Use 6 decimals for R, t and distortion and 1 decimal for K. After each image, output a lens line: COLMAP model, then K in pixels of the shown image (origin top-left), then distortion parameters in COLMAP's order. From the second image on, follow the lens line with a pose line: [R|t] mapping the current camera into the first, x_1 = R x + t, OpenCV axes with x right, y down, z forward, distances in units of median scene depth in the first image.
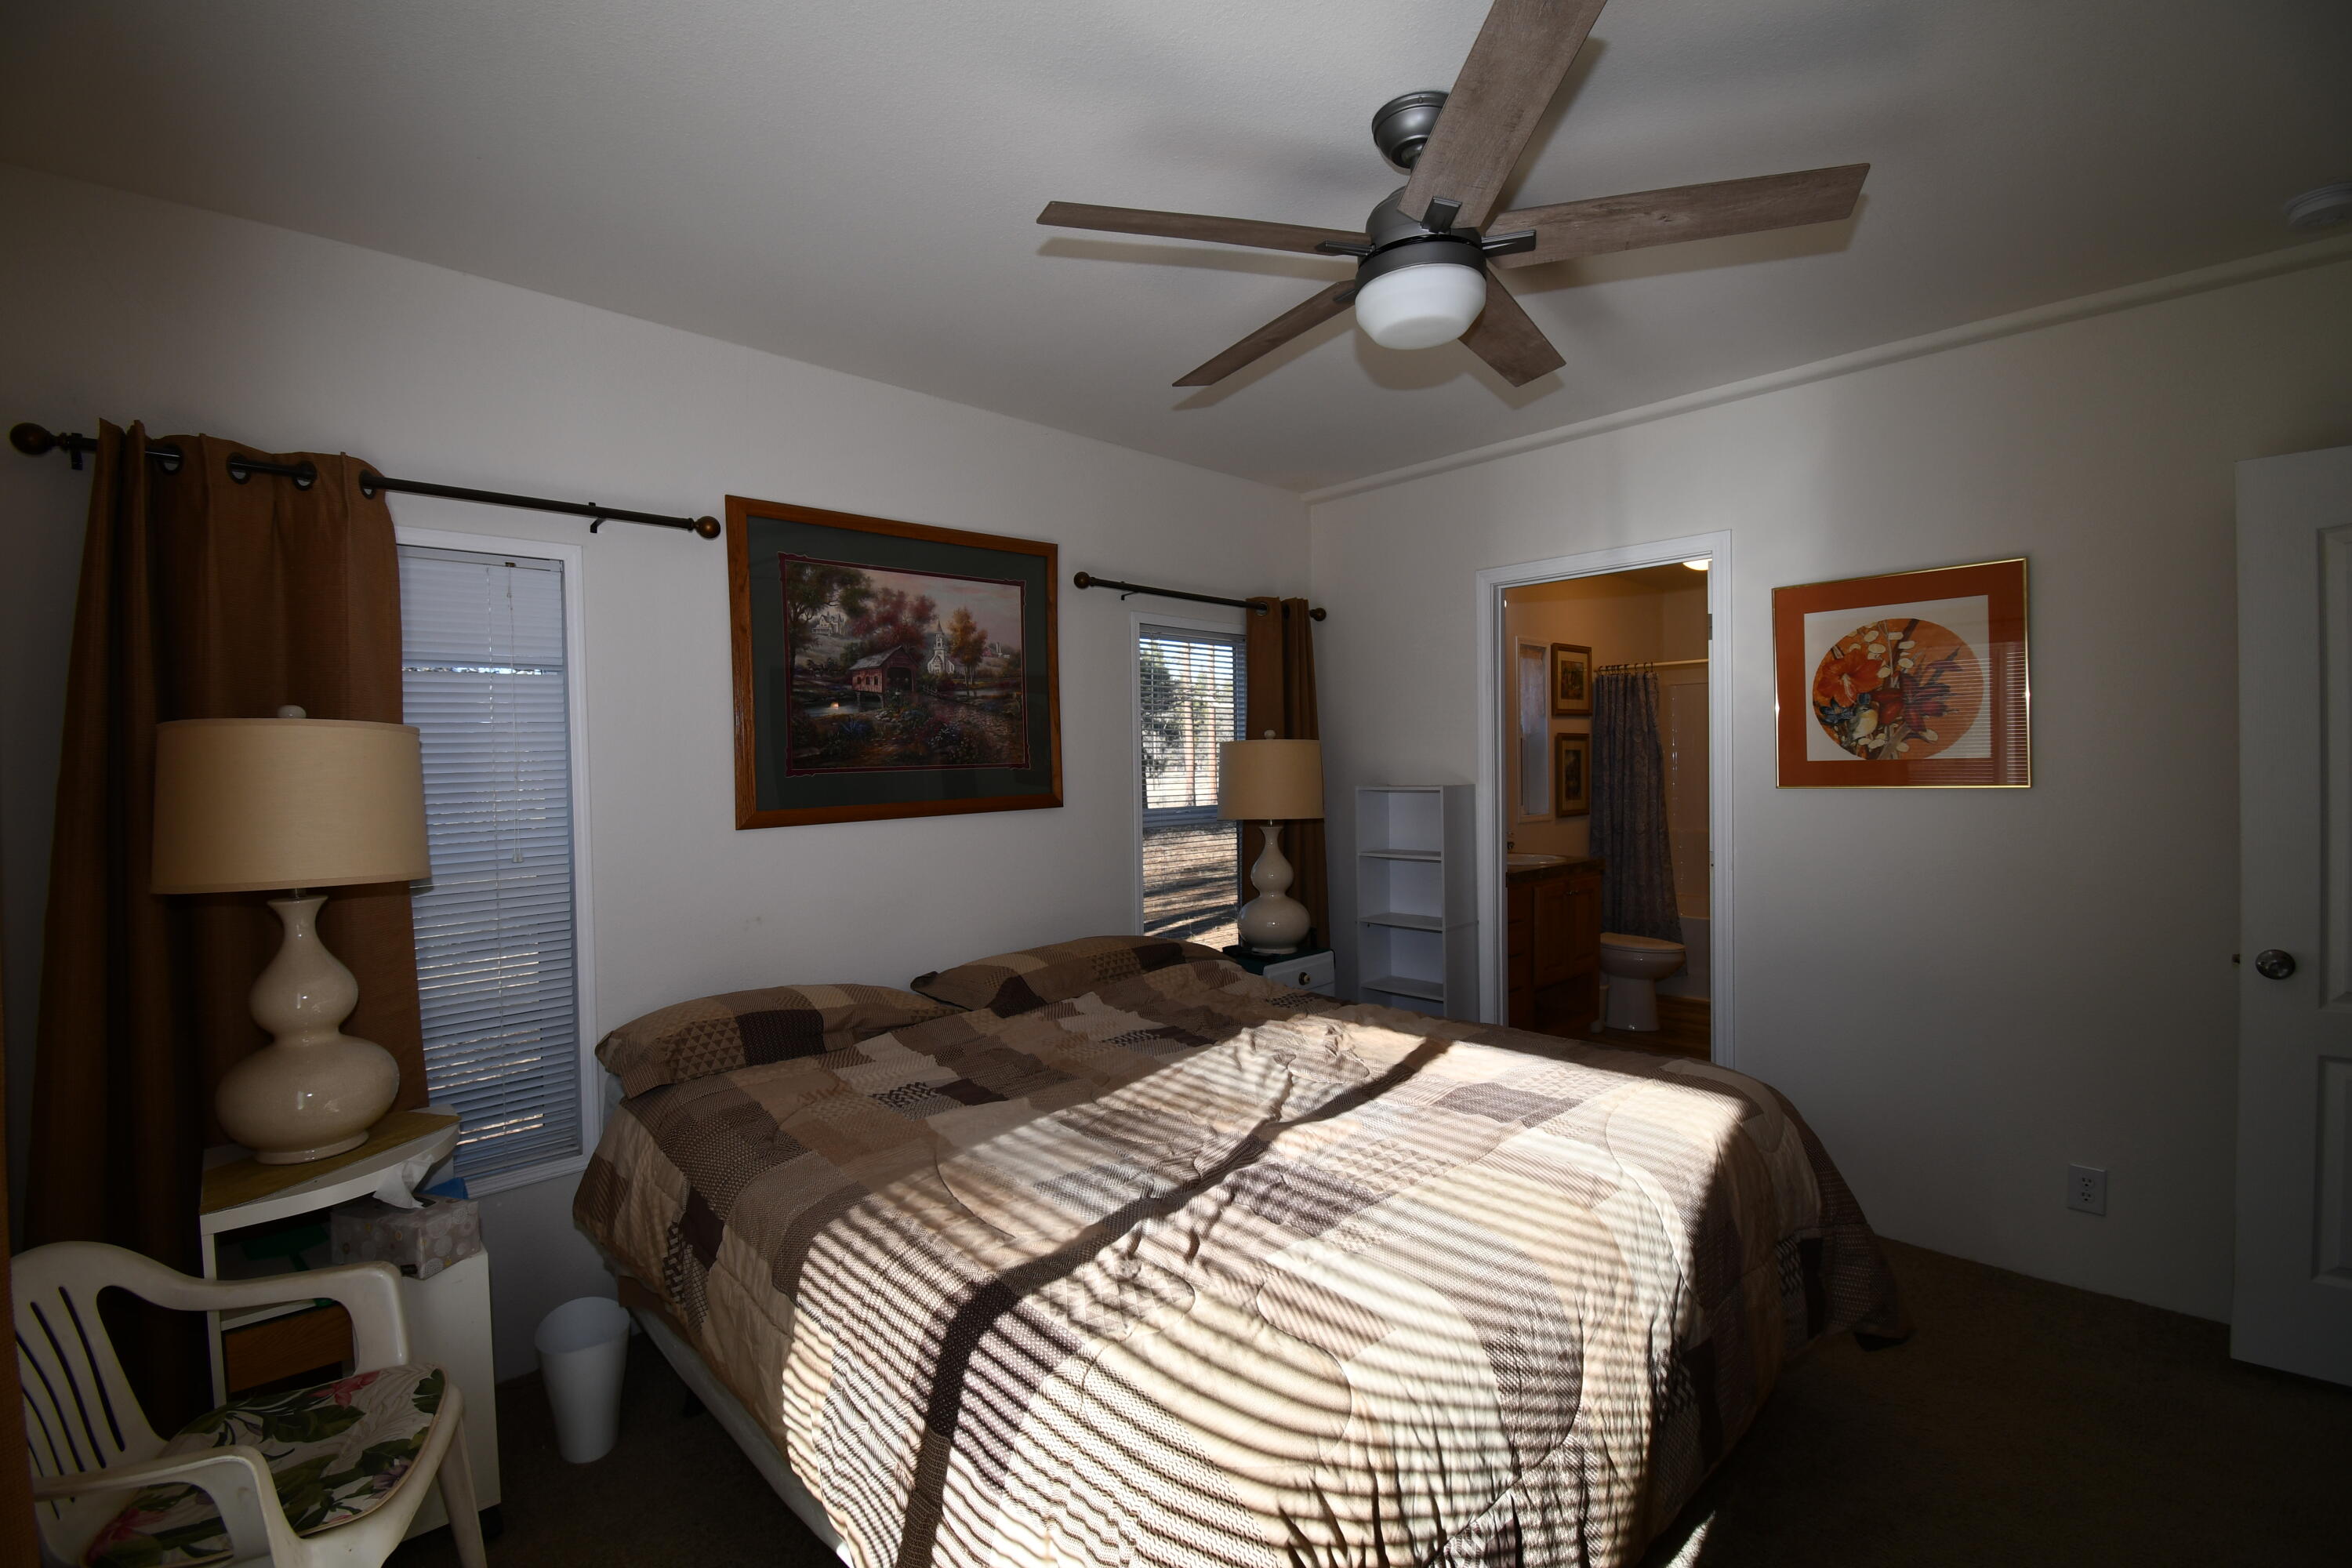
lens RADIAL K [[1047.1, 0, 1165.4], [0, 1047.1, 782.2], [0, 0, 1]] dist [0.021184, -0.023131]
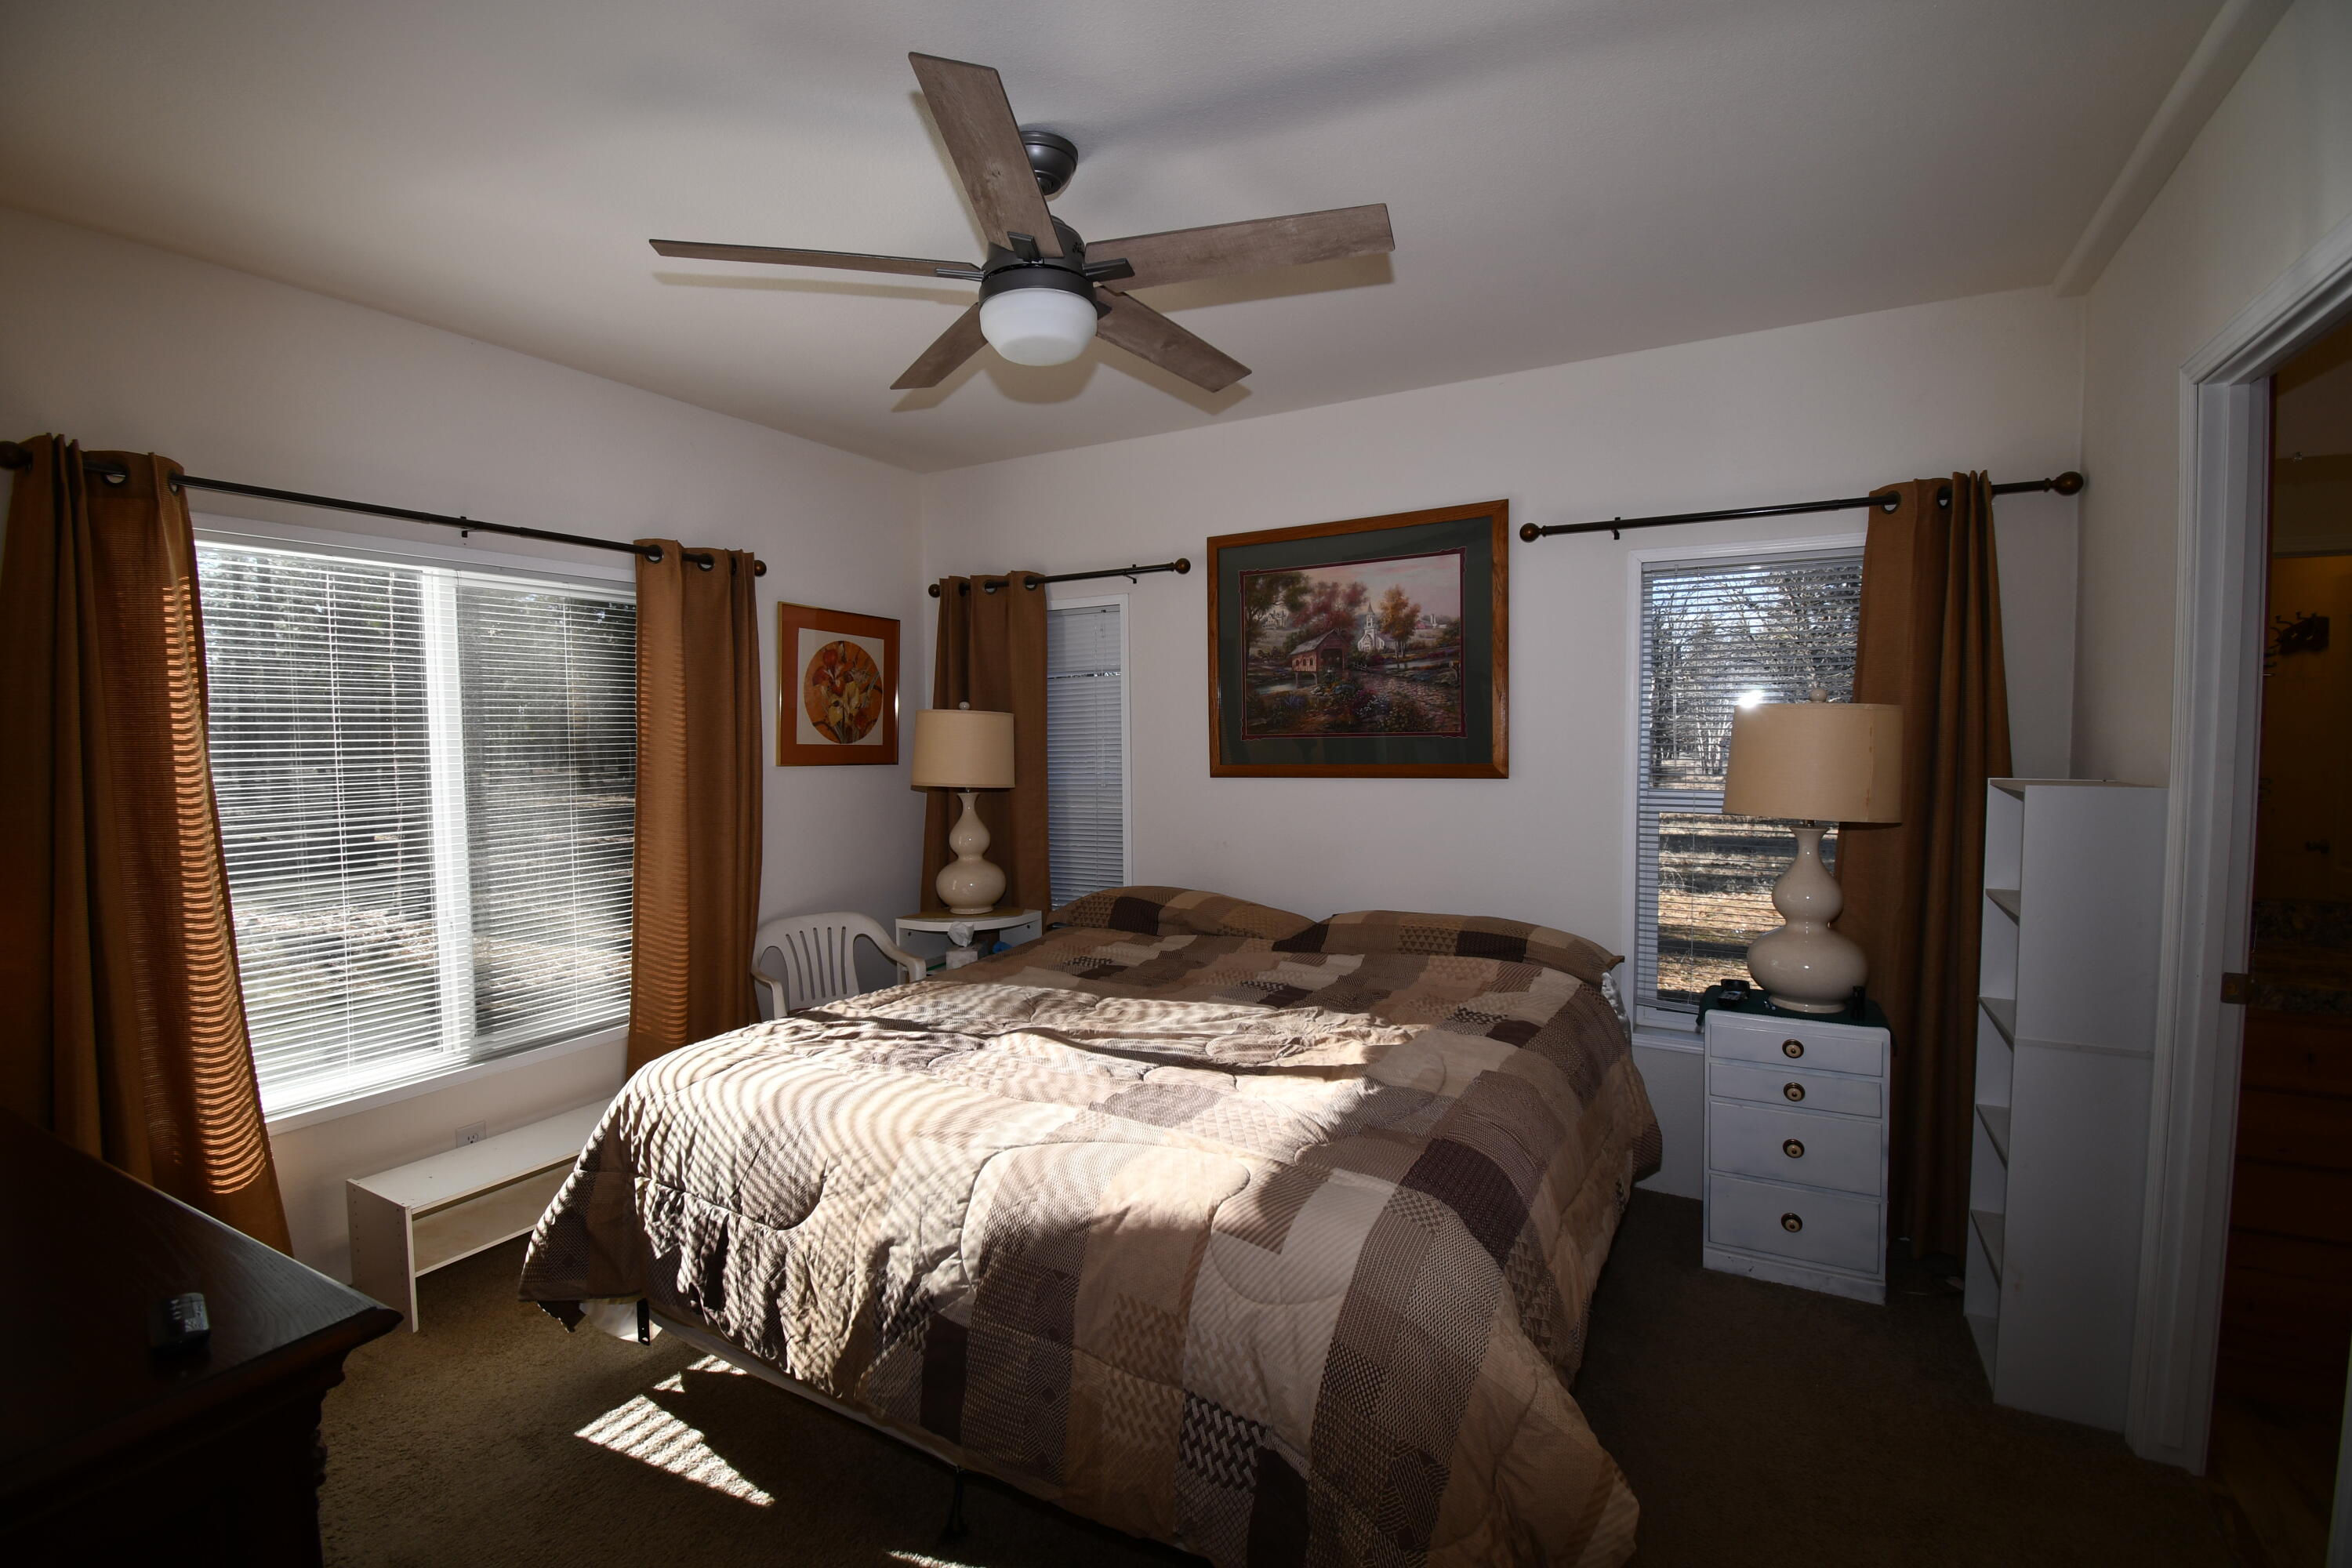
lens RADIAL K [[1047.1, 0, 1165.4], [0, 1047.1, 782.2], [0, 0, 1]] dist [0.021184, -0.023131]
pose [[0.272515, 0.064339, -0.959998, 0.952083], [-0.016665, 0.997928, 0.062150, -0.035082], [0.962007, -0.000938, 0.273022, 0.579872]]
